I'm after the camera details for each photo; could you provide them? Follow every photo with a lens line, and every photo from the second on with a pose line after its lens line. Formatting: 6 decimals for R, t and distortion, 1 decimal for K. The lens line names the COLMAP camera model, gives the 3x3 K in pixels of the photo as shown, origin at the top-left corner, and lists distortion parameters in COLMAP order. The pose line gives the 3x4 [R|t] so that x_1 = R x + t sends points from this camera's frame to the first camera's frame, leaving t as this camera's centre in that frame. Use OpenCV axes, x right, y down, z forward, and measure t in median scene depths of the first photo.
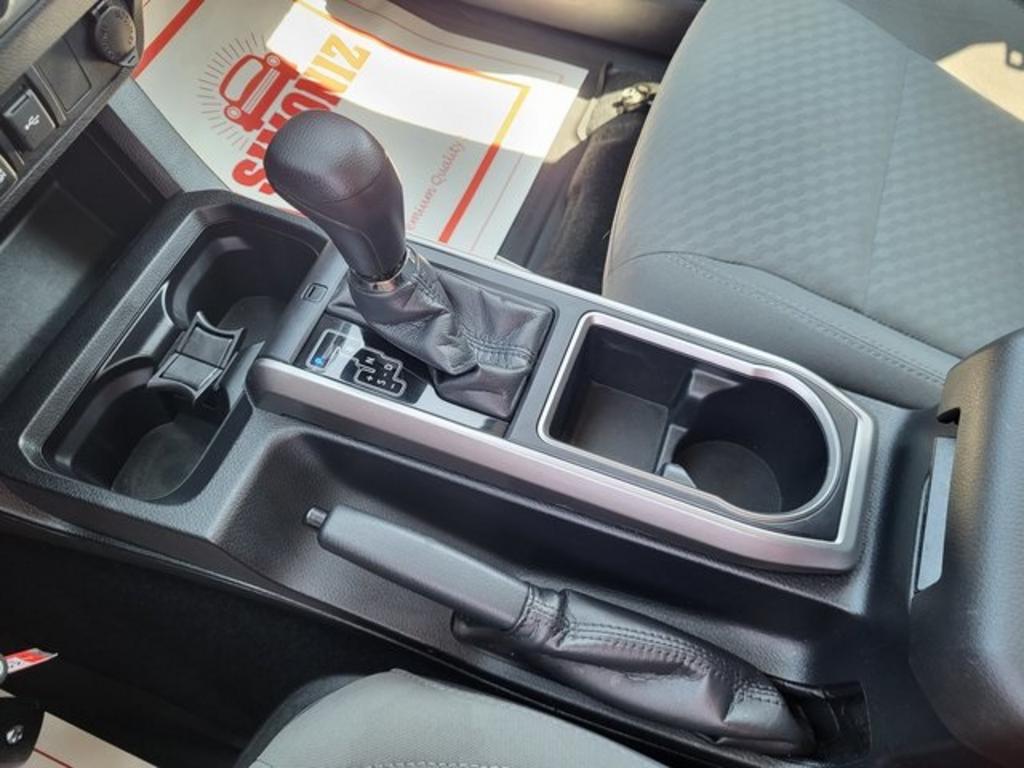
lens RADIAL K [[805.5, 0, 512.0], [0, 805.5, 384.0], [0, 0, 1]] dist [0.003171, -0.001334]
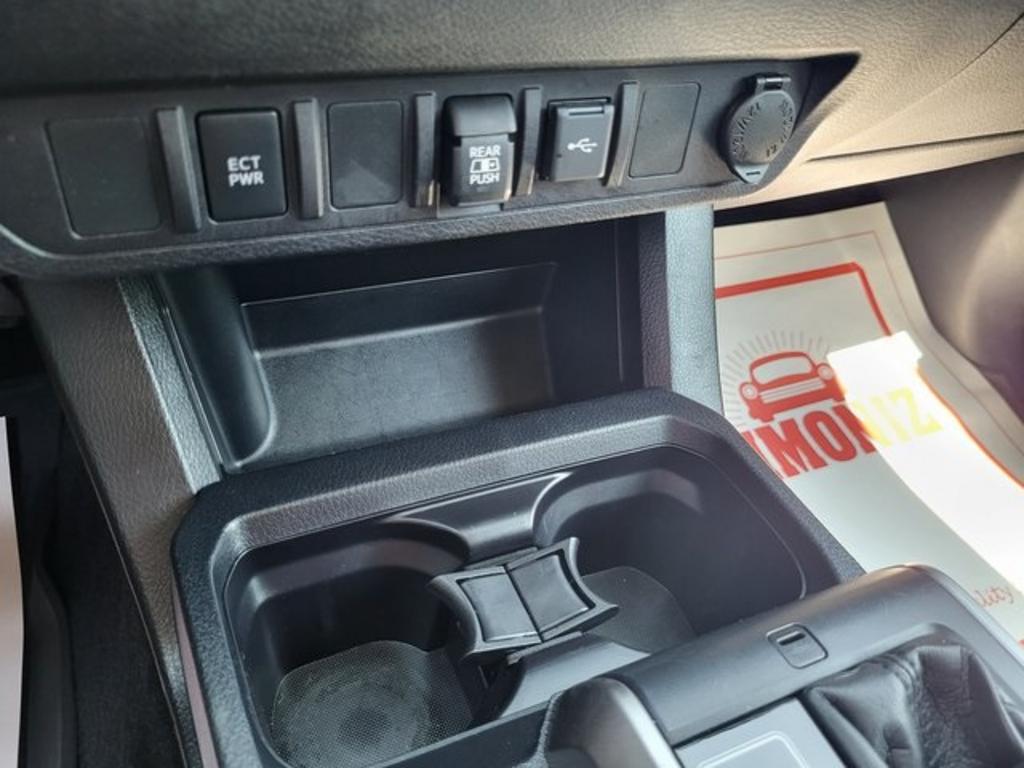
lens RADIAL K [[805.5, 0, 512.0], [0, 805.5, 384.0], [0, 0, 1]] dist [0.003171, -0.001334]
pose [[0.704674, 0.489119, -0.514002, -0.173243], [-0.657440, 0.722555, -0.213746, -0.013284], [0.266847, 0.488546, 0.830732, 0.442084]]
